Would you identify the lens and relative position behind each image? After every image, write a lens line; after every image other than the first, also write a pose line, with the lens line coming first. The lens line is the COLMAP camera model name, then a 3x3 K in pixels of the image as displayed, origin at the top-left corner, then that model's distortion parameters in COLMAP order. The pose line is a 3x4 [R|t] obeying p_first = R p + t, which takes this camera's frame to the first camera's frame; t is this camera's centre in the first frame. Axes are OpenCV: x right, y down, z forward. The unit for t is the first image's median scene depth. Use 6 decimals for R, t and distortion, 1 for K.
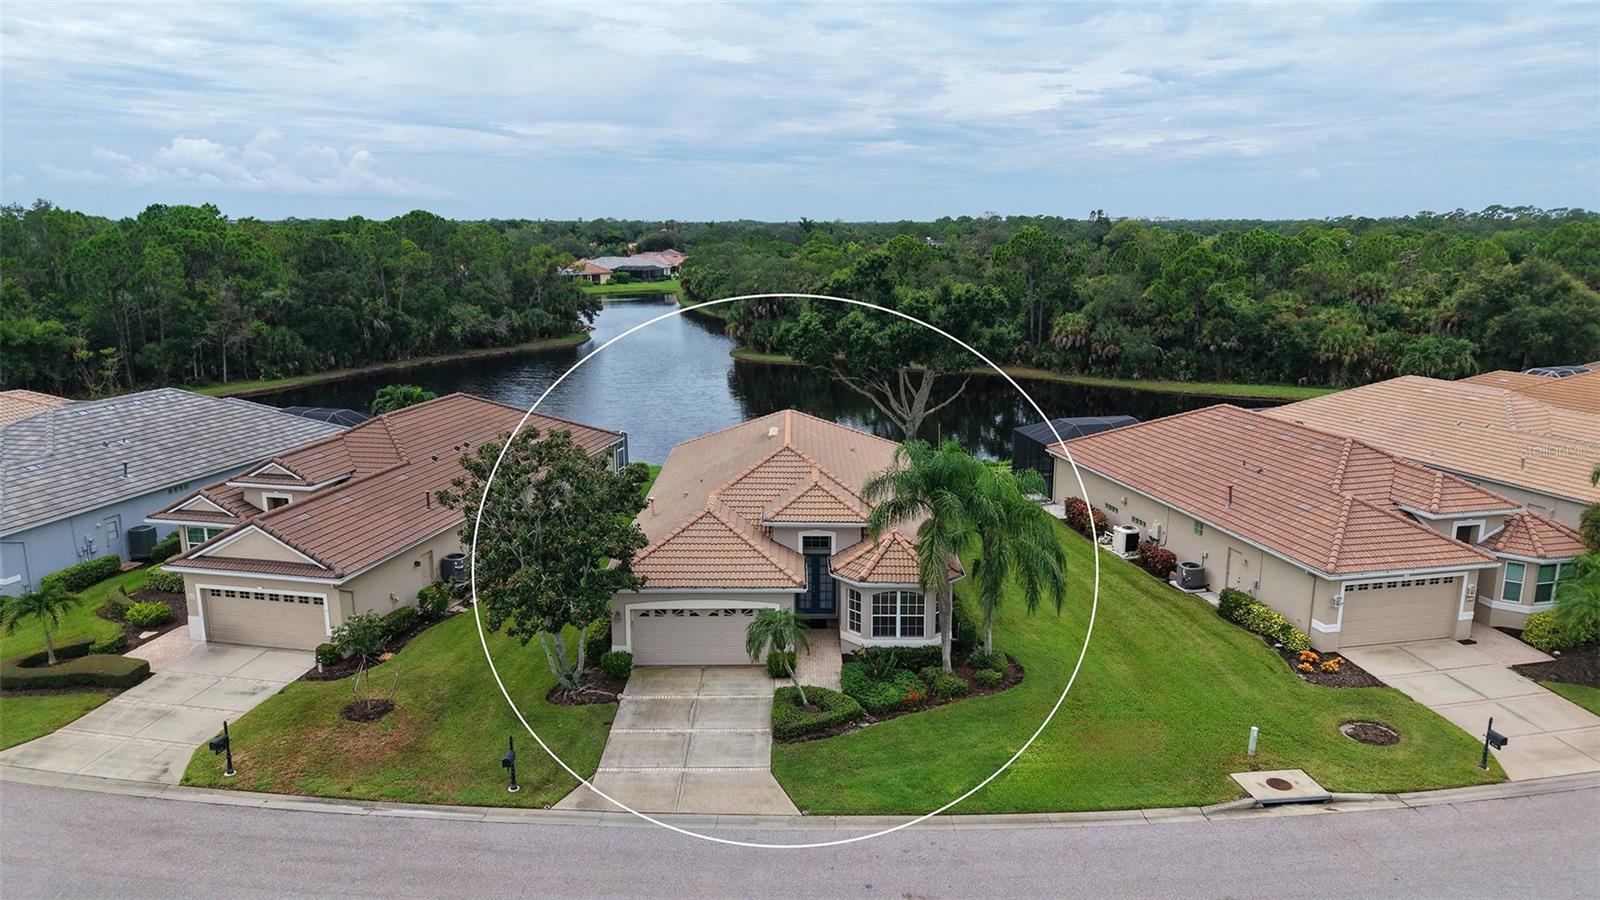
lens RADIAL K [[1051.2, 0, 800.0], [0, 1051.2, 450.0], [0, 0, 1]] dist [0.058288, -0.058870]
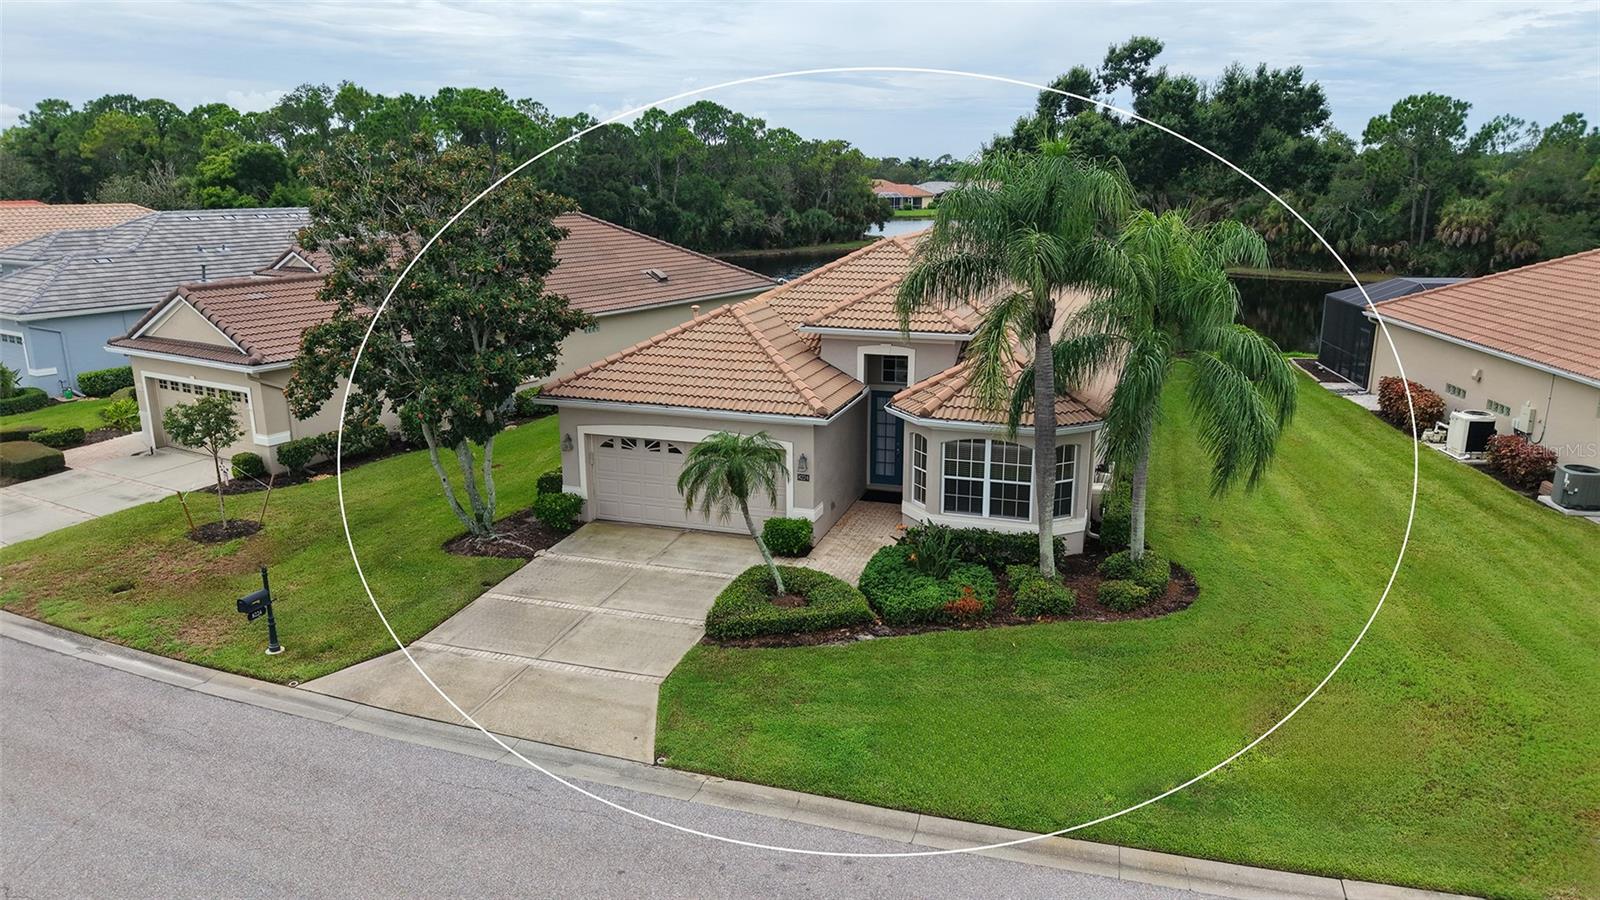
lens RADIAL K [[1051.2, 0, 800.0], [0, 1051.2, 450.0], [0, 0, 1]] dist [0.058288, -0.058870]
pose [[0.946784, 0.075665, -0.312851, 0.180117], [-0.060983, 0.996540, 0.056468, 0.111842], [0.316041, -0.034384, 0.948122, 0.388498]]
